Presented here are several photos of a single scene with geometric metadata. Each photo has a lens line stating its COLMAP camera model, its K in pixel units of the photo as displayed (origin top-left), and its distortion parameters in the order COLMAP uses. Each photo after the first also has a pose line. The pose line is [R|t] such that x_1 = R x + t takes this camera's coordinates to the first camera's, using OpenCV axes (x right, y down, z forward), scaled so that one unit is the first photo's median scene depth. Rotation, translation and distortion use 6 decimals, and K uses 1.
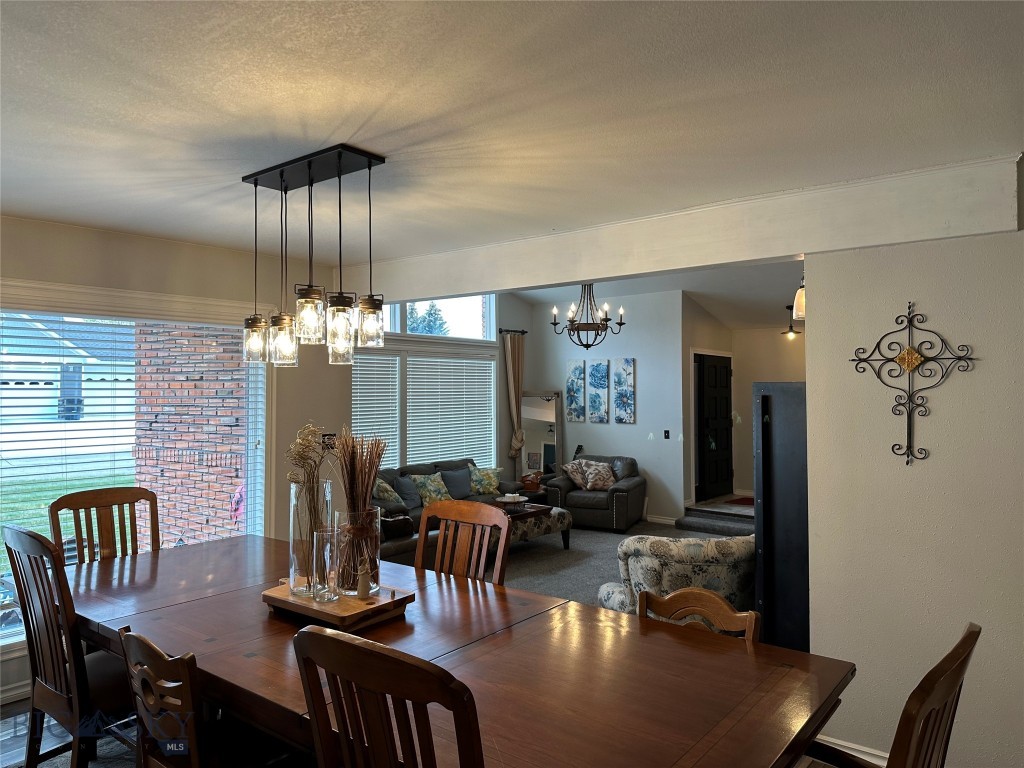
lens RADIAL K [[707.3, 0, 513.4], [0, 707.3, 366.1], [0, 0, 1]] dist [0.053666, 0.000087]
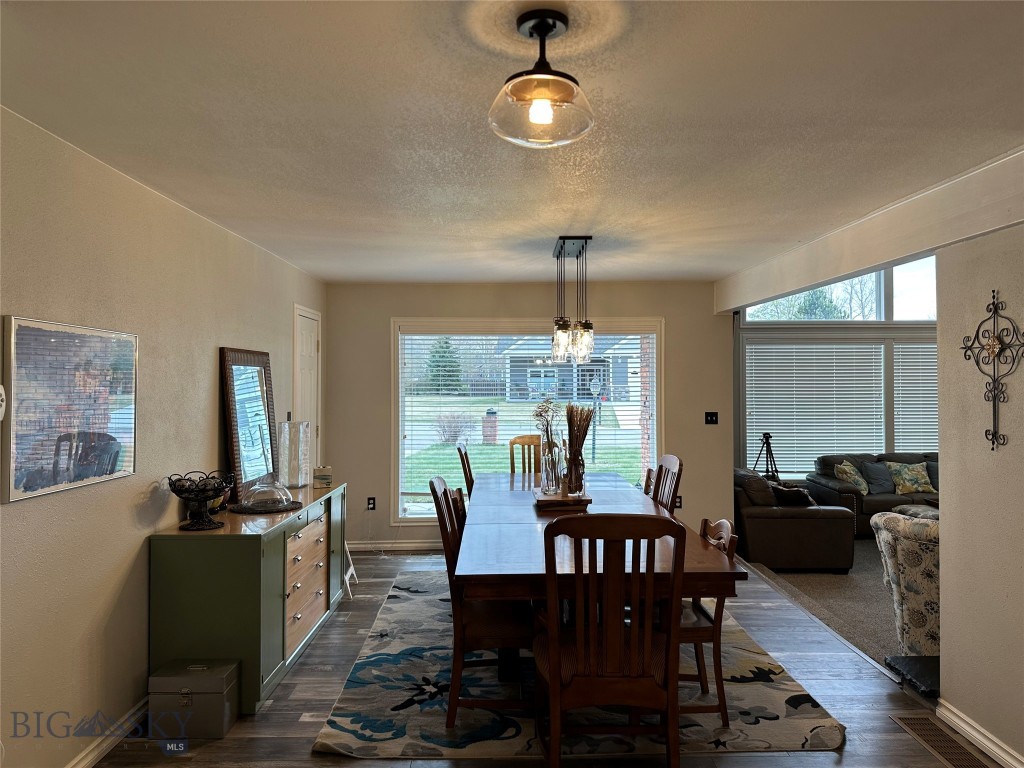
lens RADIAL K [[731.5, 0, 515.6], [0, 731.5, 385.2], [0, 0, 1]] dist [0.047651, -0.002844]
pose [[0.623697, 0.003701, -0.781657, 0.939999], [0.029965, 0.999141, 0.028641, -0.005353], [0.781092, -0.041286, 0.623050, -0.184668]]
